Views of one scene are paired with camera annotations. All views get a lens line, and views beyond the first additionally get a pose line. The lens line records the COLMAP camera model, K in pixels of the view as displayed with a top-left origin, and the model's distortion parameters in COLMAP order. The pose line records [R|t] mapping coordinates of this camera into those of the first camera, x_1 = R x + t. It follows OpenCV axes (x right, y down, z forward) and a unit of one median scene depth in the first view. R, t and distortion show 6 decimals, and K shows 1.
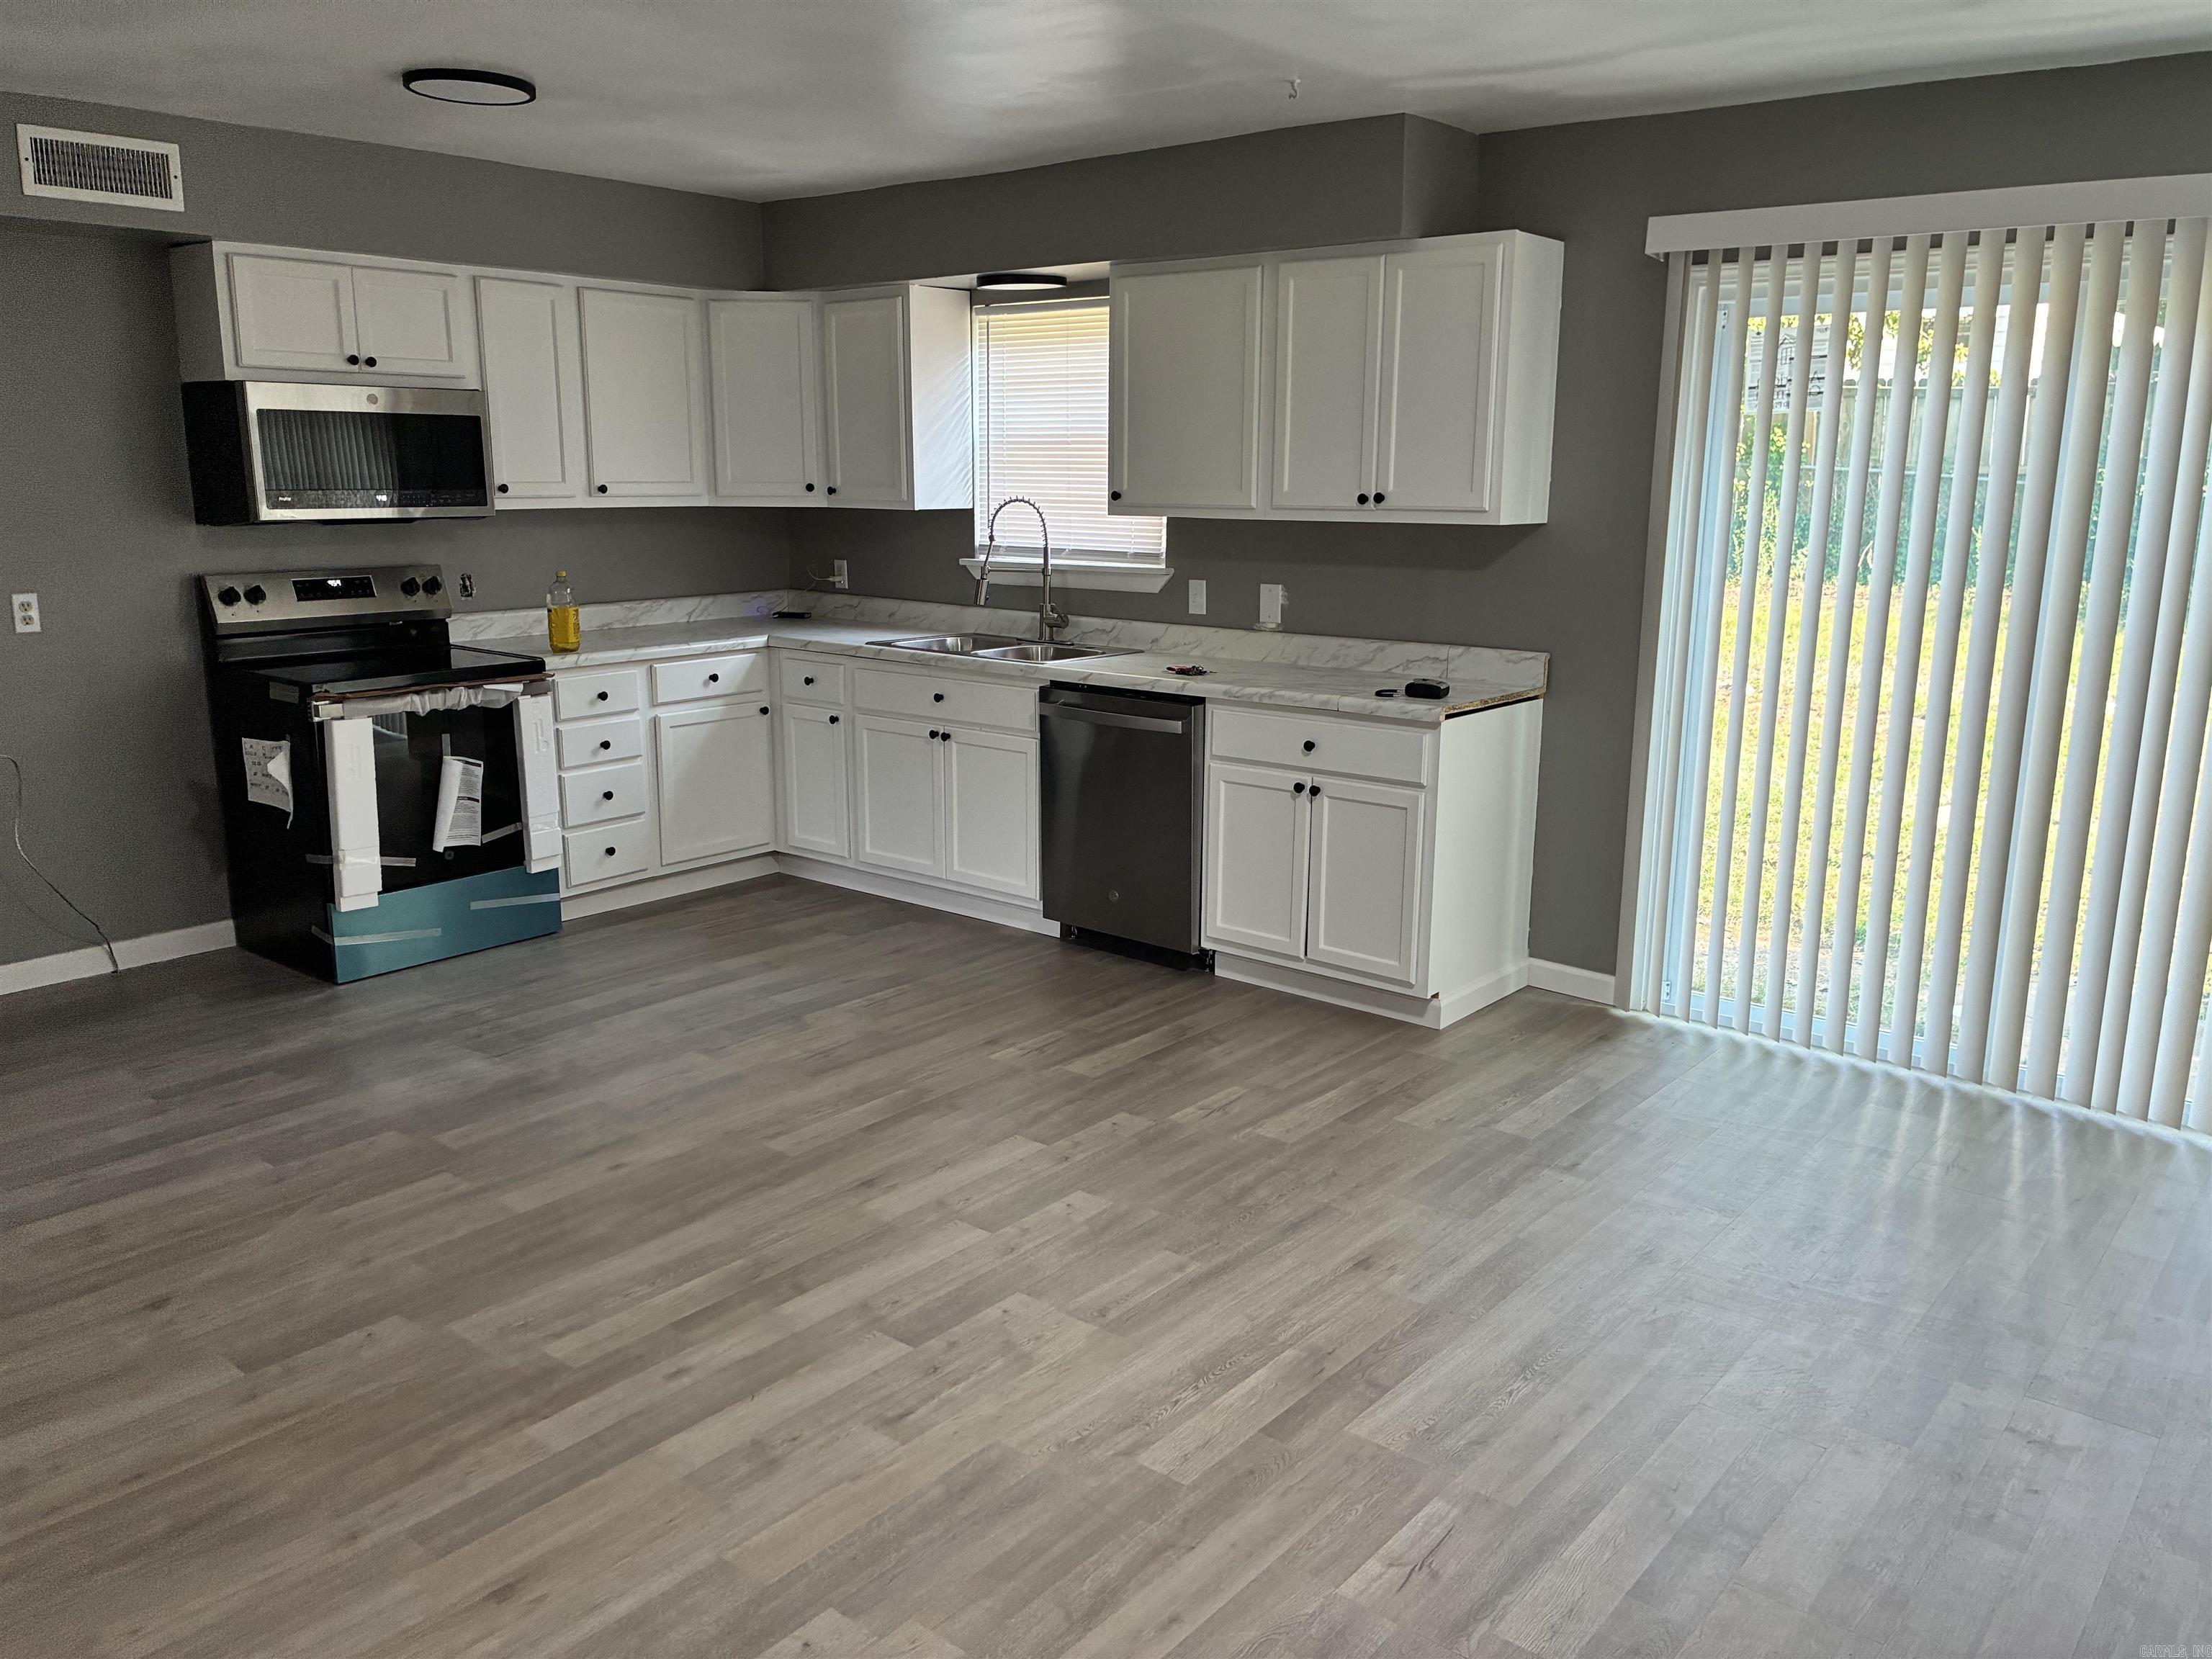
lens RADIAL K [[1696.8, 0, 1106.0], [0, 1696.8, 829.5], [0, 0, 1]] dist [0.013076, 0.001313]
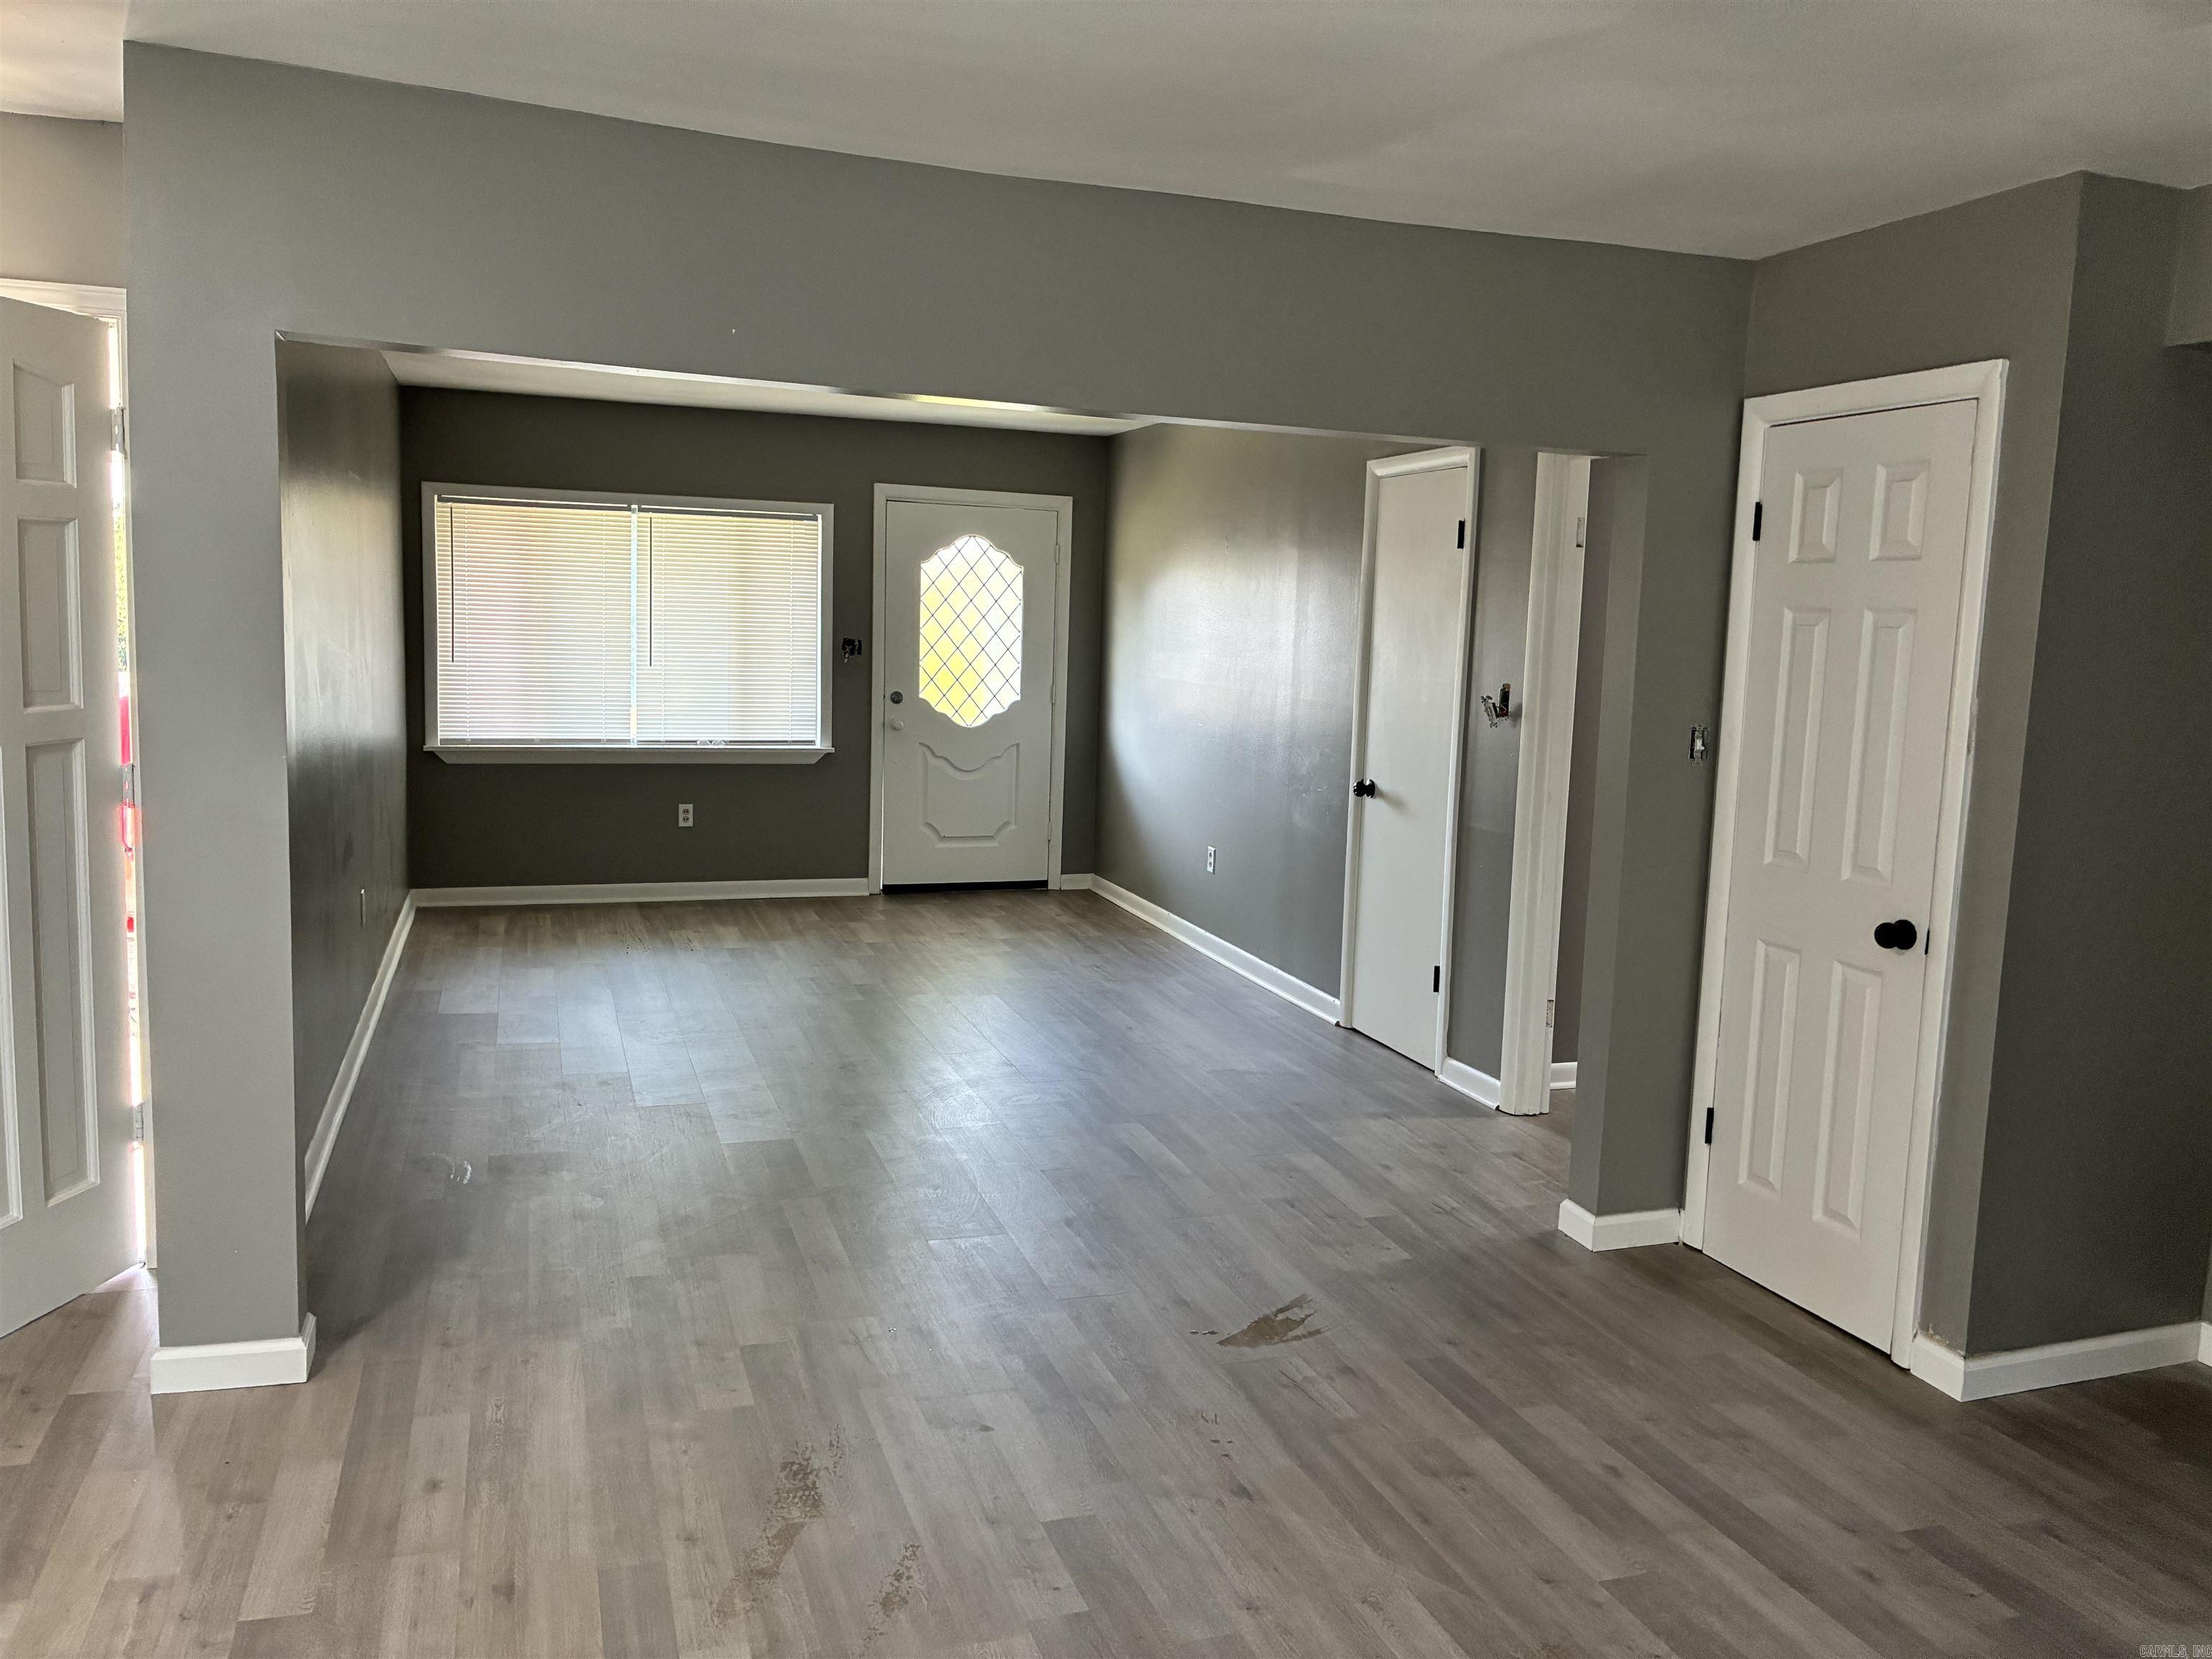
lens RADIAL K [[1696.8, 0, 1106.0], [0, 1696.8, 829.5], [0, 0, 1]] dist [0.013076, 0.001313]
pose [[-0.516547, 0.079810, -0.852531, 0.295137], [-0.219893, 0.949891, 0.222158, -0.298805], [0.827542, 0.302221, -0.473114, 1.411353]]
